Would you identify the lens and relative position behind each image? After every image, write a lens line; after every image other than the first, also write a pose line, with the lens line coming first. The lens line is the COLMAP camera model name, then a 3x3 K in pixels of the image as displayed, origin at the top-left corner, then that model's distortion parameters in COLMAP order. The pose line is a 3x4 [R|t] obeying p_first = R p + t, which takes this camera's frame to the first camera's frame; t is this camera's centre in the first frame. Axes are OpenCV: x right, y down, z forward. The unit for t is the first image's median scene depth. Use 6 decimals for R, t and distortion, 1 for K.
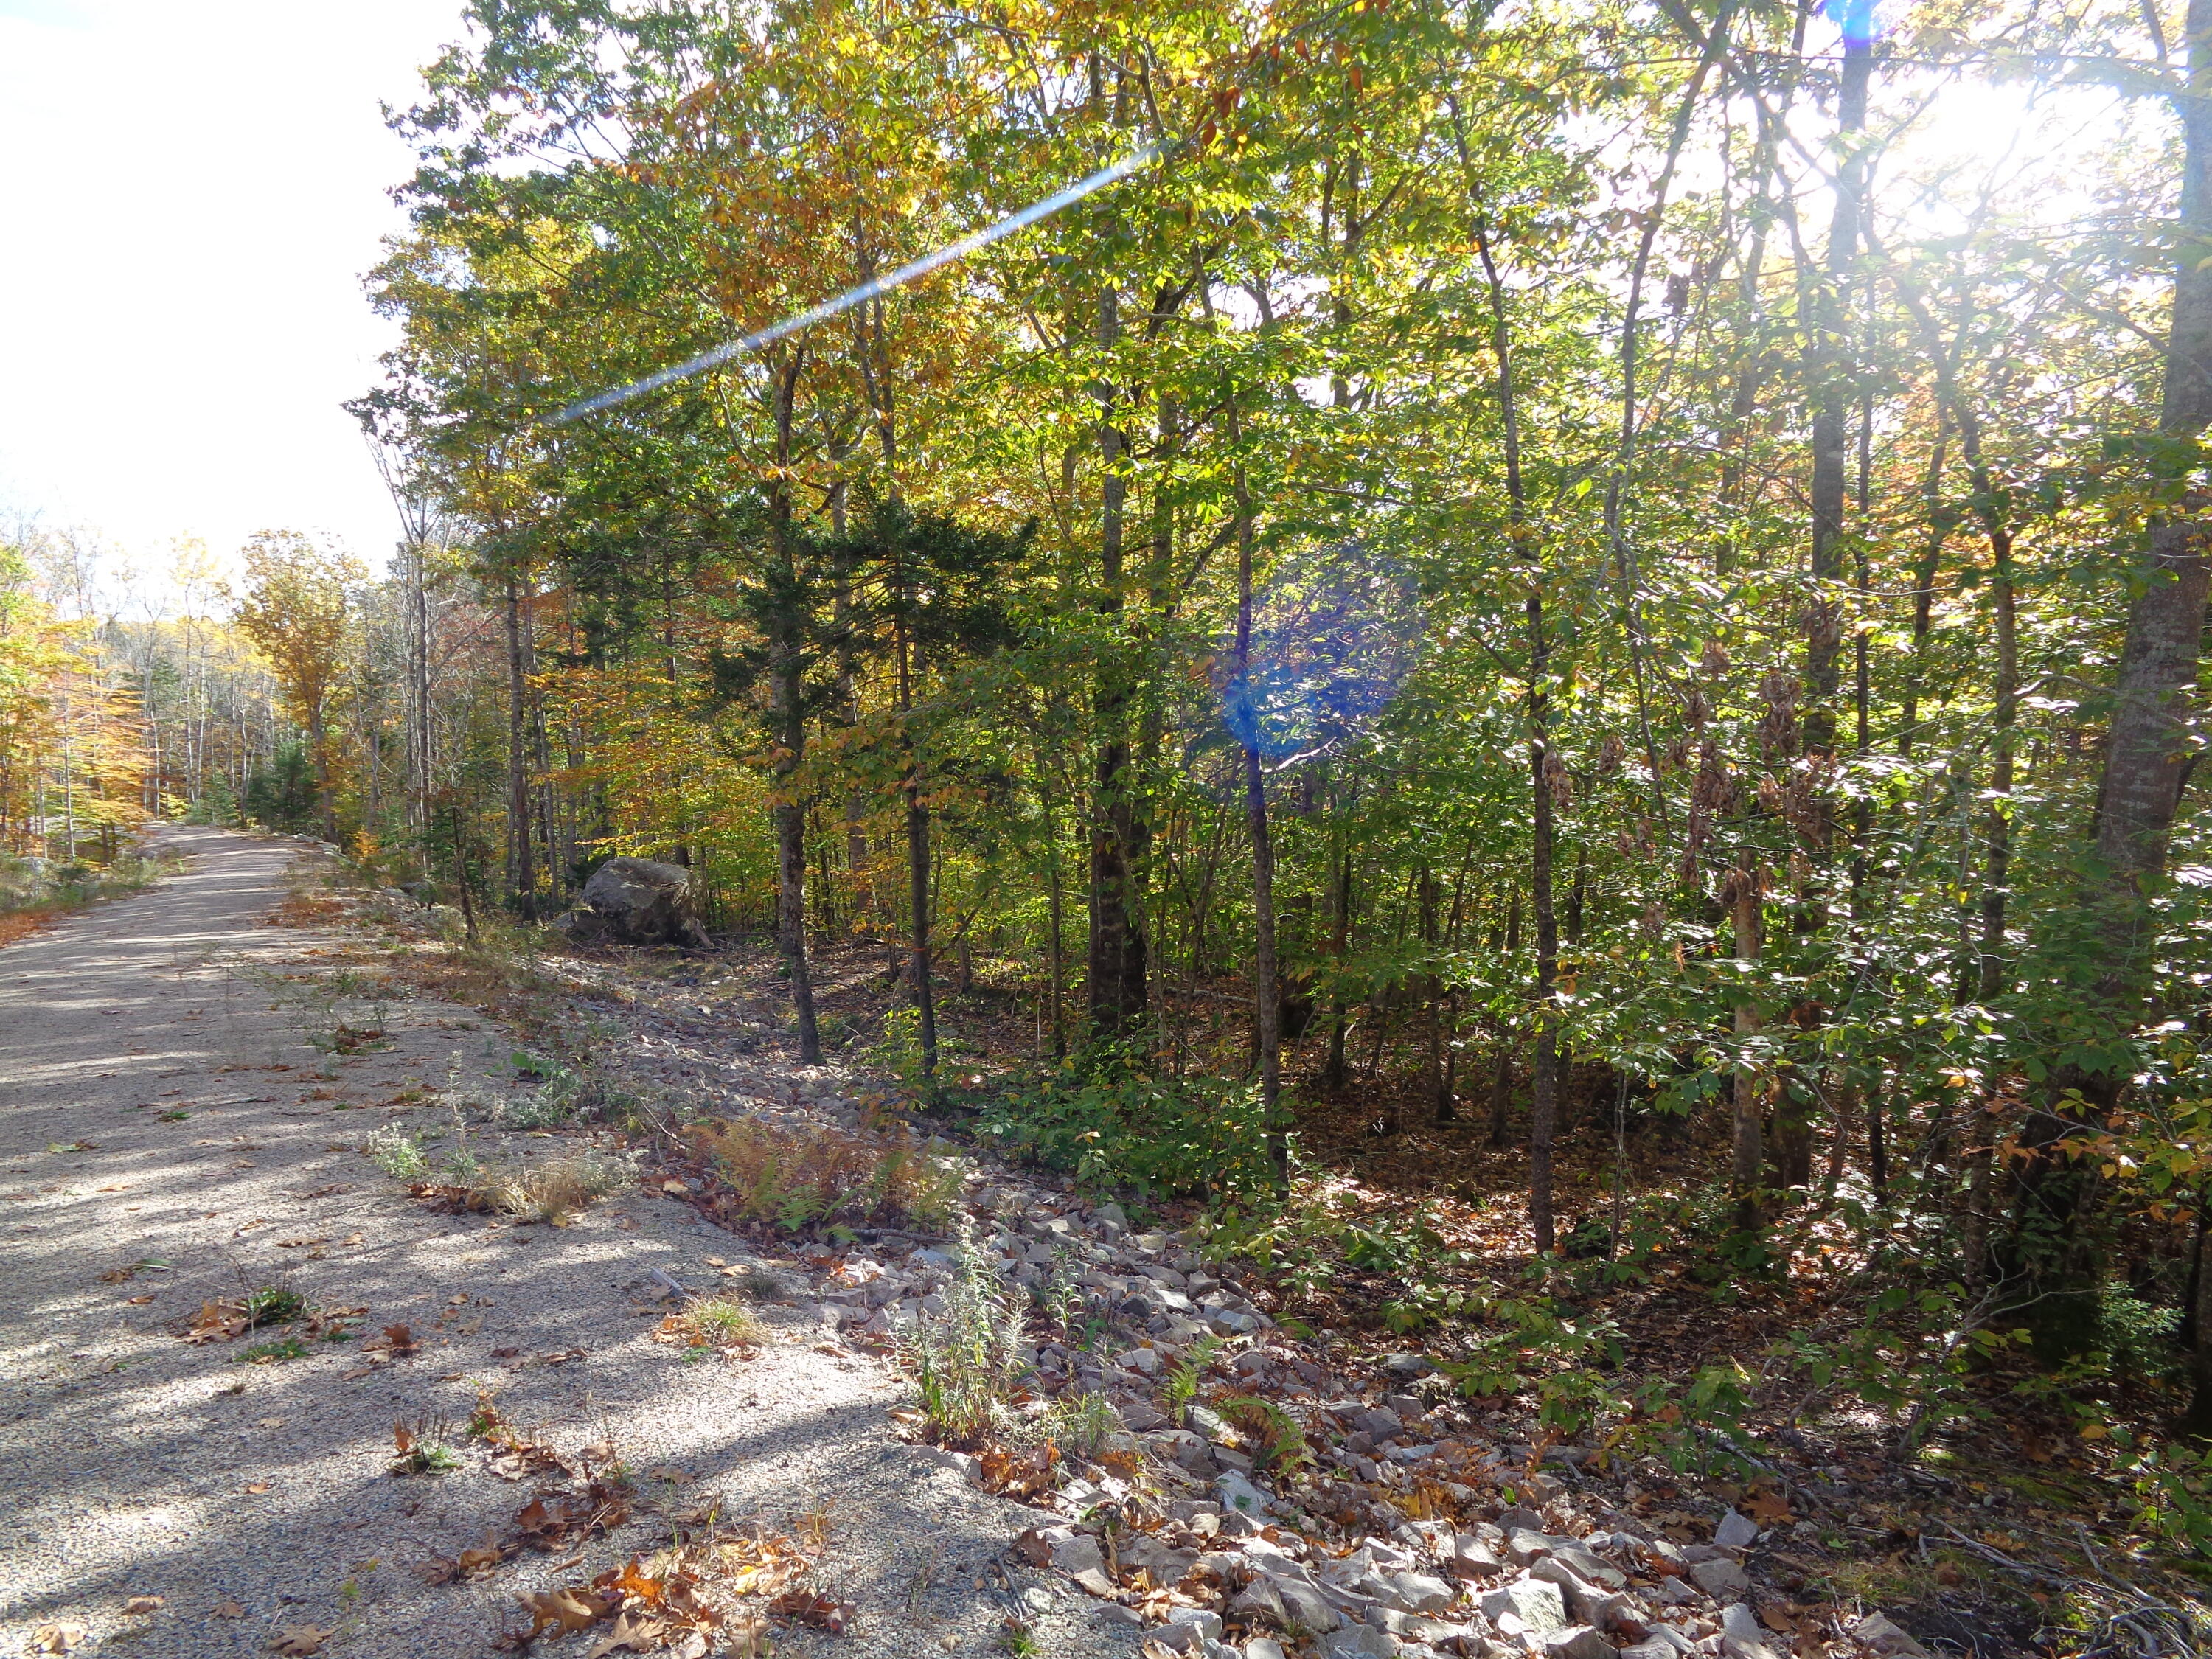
lens RADIAL K [[1653.5, 0, 1112.5], [0, 1653.5, 821.1], [0, 0, 1]] dist [-0.017828, 0.029574]
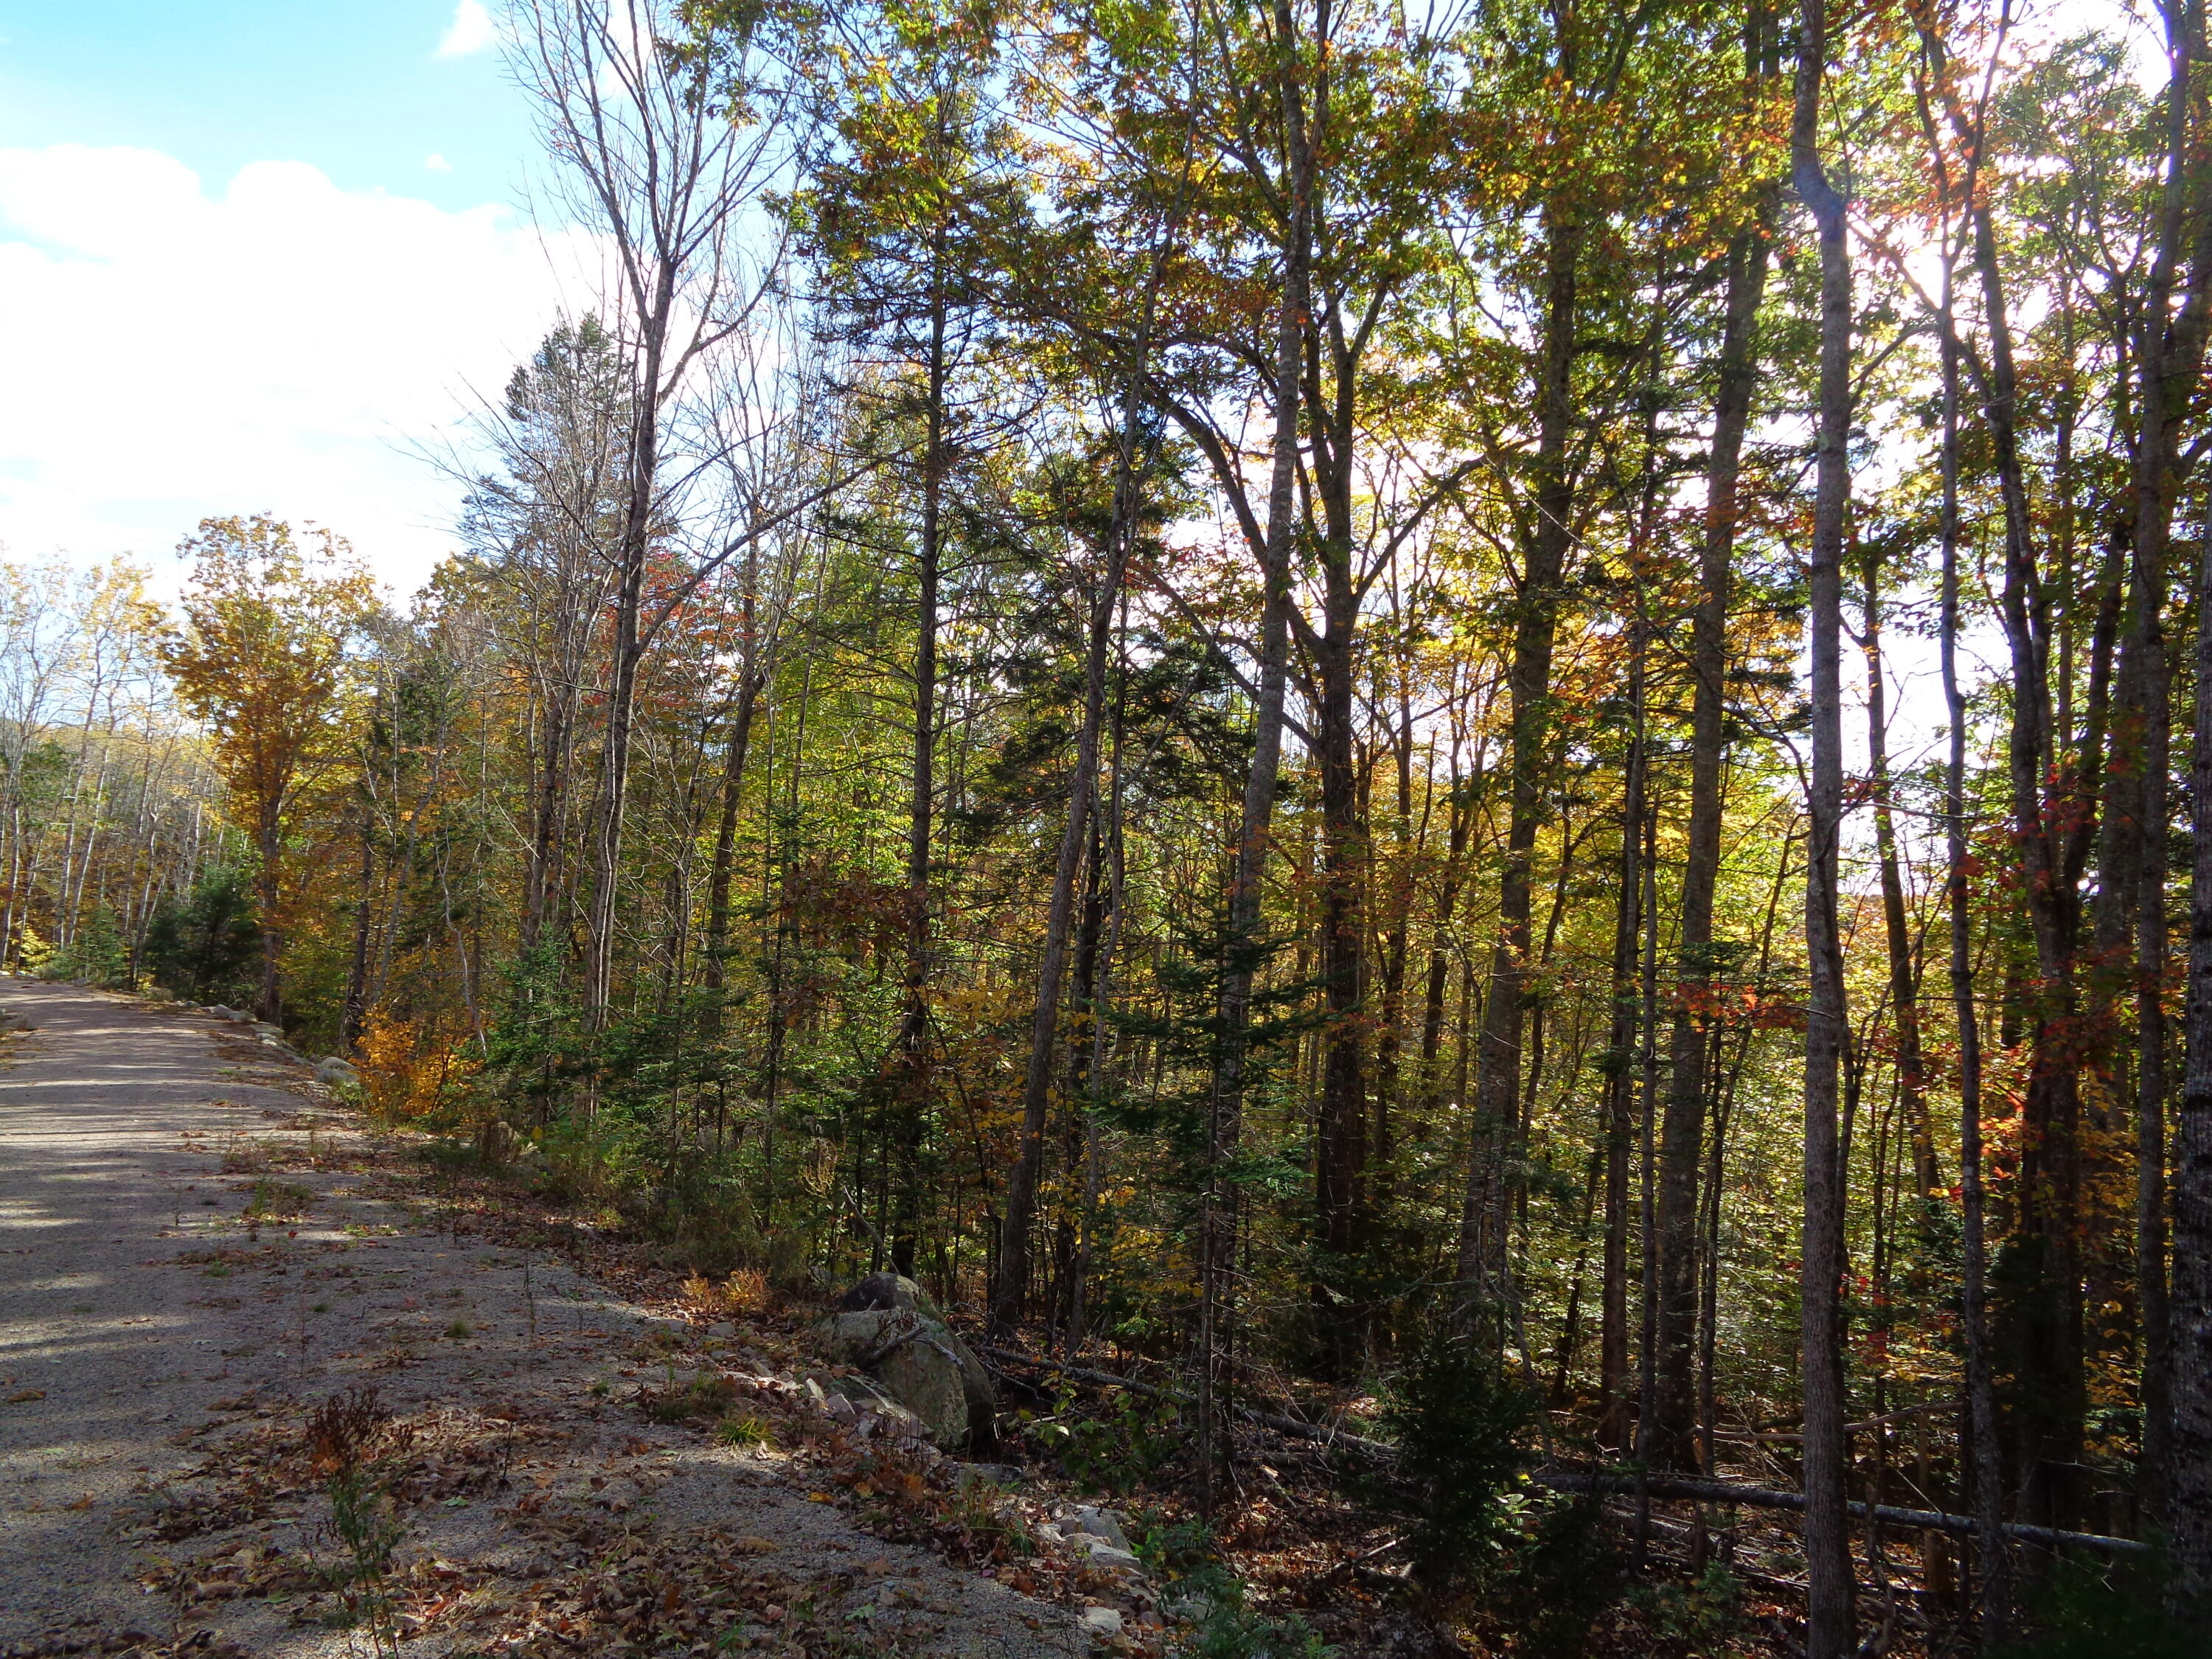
lens RADIAL K [[1662.6, 0, 1108.1], [0, 1662.6, 822.9], [0, 0, 1]] dist [0.012933, 0.000791]
pose [[0.997635, 0.065469, 0.020939, -0.176135], [-0.062151, 0.989297, -0.132020, 0.002226], [-0.029358, 0.130406, 0.991026, 0.357825]]
